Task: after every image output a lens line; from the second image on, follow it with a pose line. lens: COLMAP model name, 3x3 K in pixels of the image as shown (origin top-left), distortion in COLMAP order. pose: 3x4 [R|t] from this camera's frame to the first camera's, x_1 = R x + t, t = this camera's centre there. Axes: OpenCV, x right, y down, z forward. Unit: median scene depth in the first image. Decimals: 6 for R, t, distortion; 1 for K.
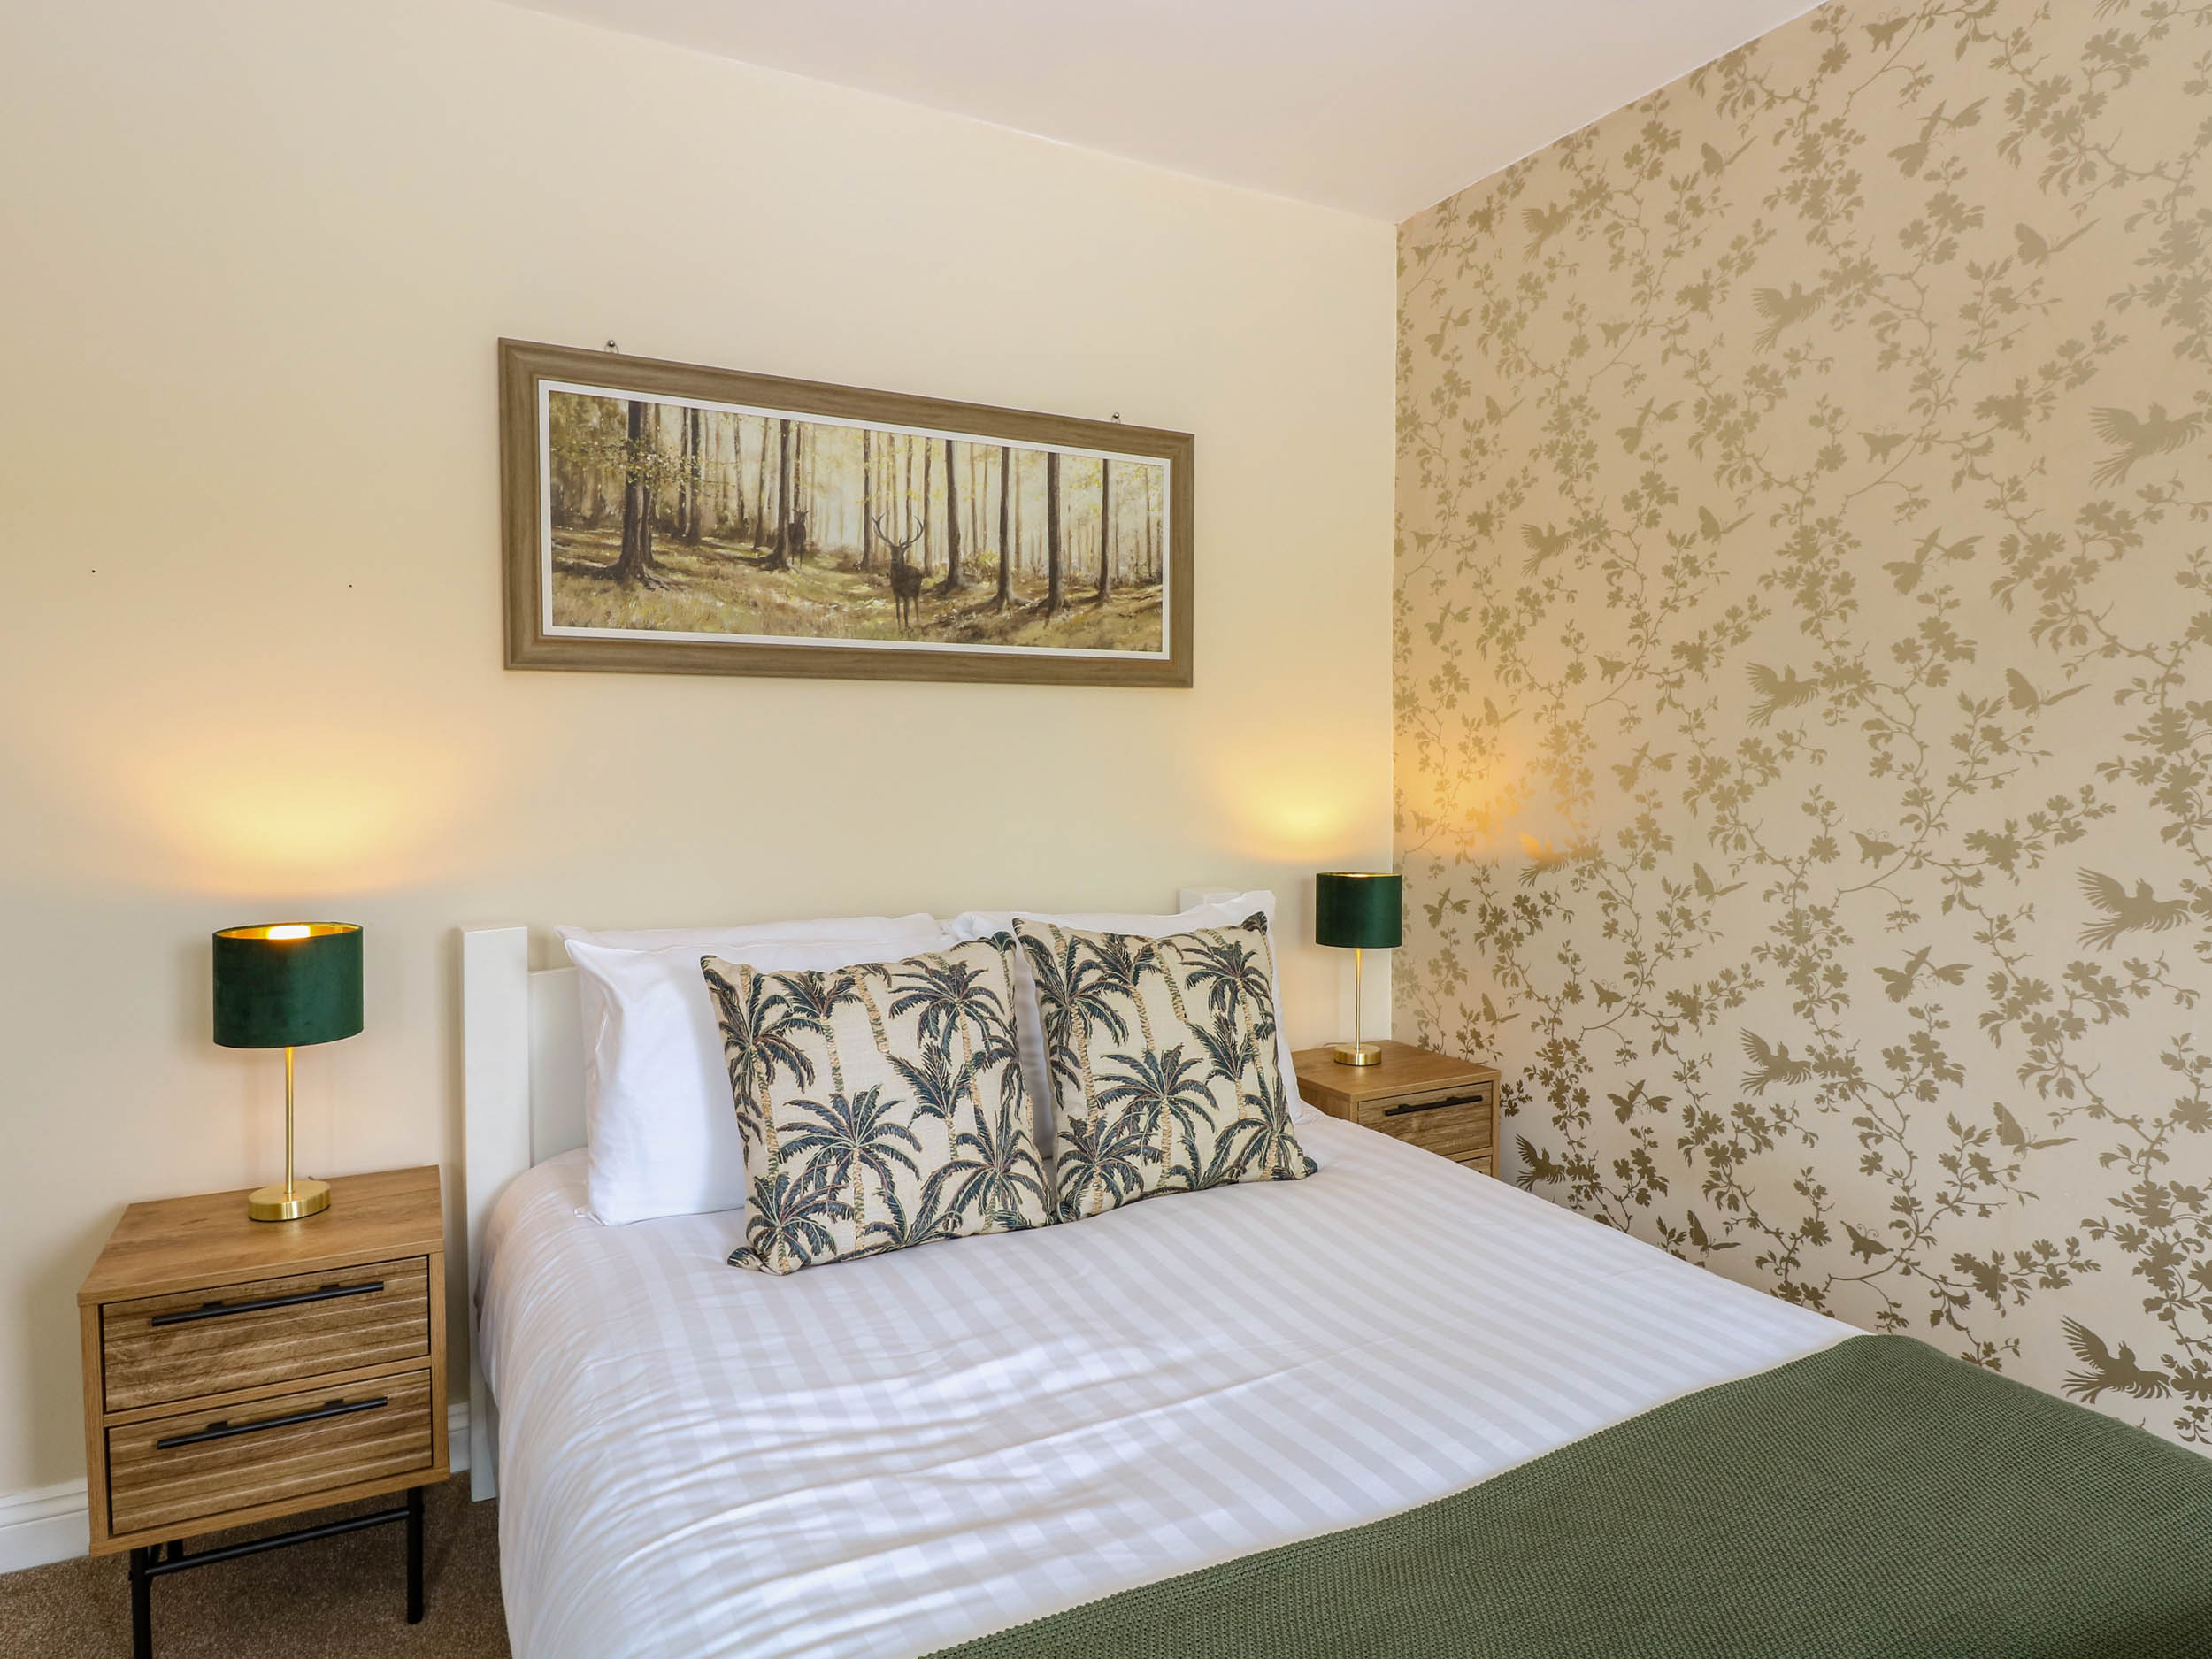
lens RADIAL K [[1338.6, 0, 1106.0], [0, 1338.6, 807.7], [0, 0, 1]] dist [-0.001599, -0.001382]
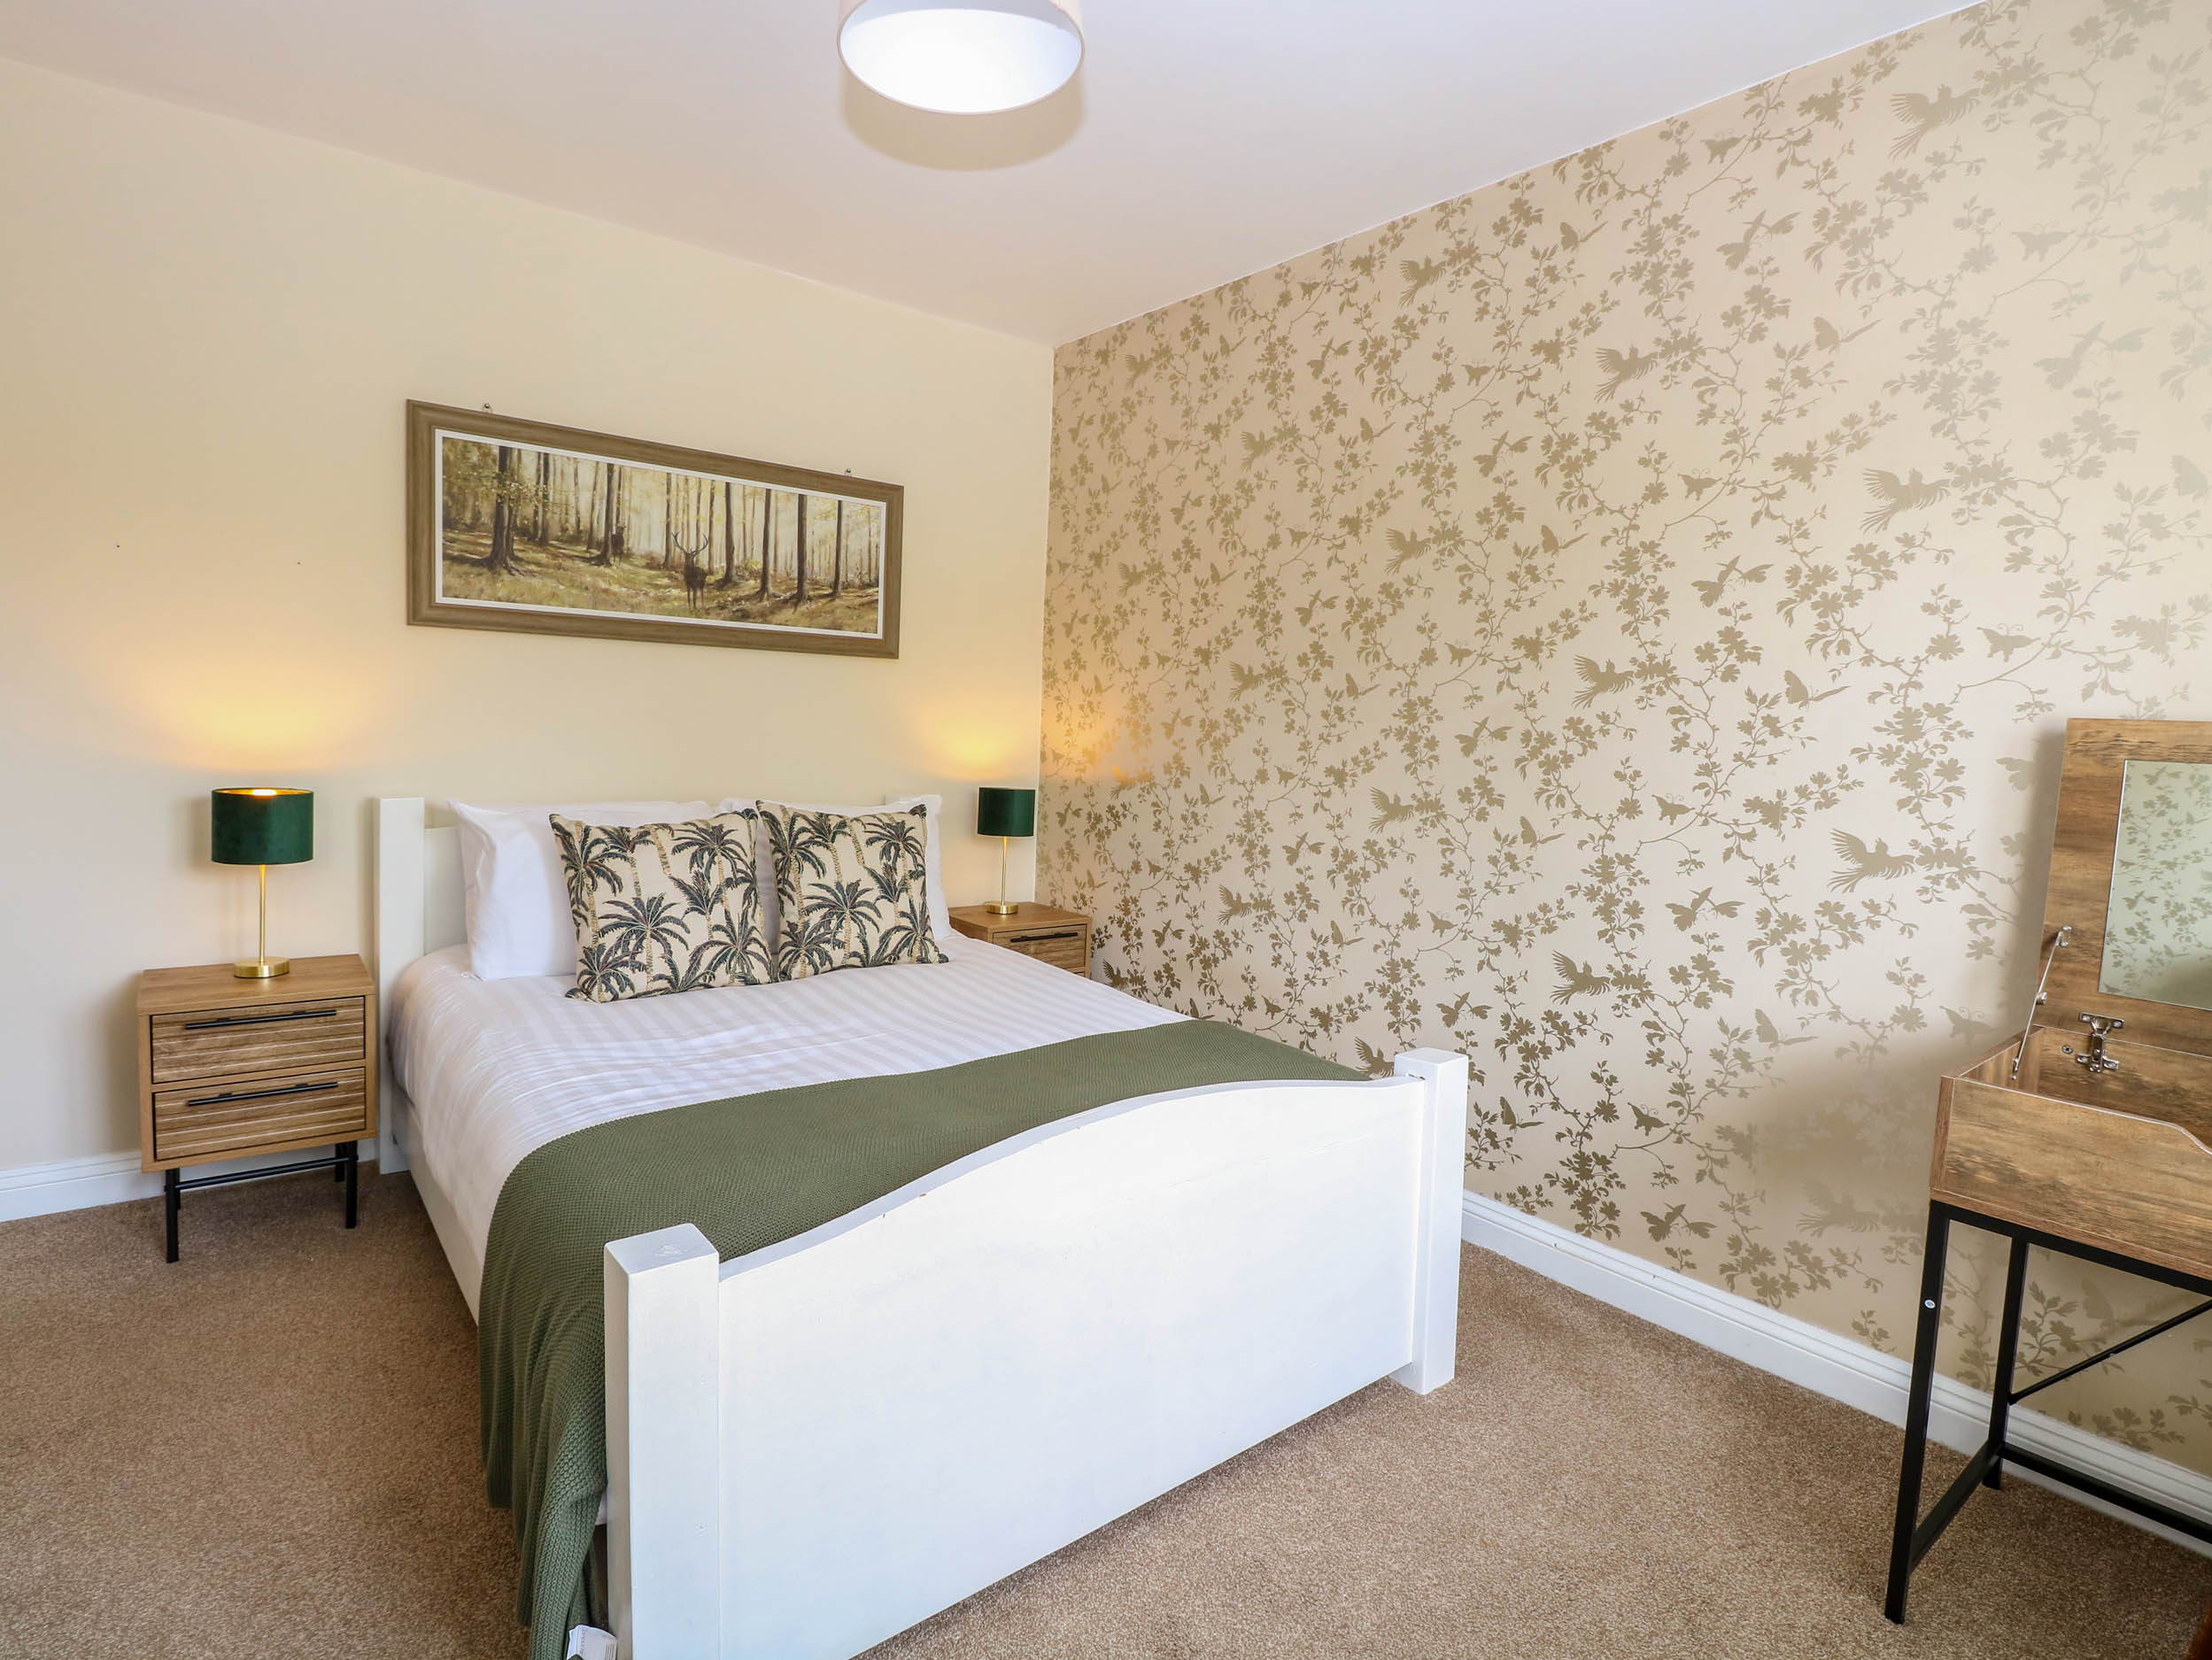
lens RADIAL K [[1169.9, 0, 1108.9], [0, 1169.9, 810.7], [0, 0, 1]] dist [-0.003284, -0.004779]
pose [[0.984242, 0.027844, 0.174618, 0.094440], [-0.035660, 0.998490, 0.041778, 0.020414], [-0.173191, -0.047347, 0.983750, -0.415108]]
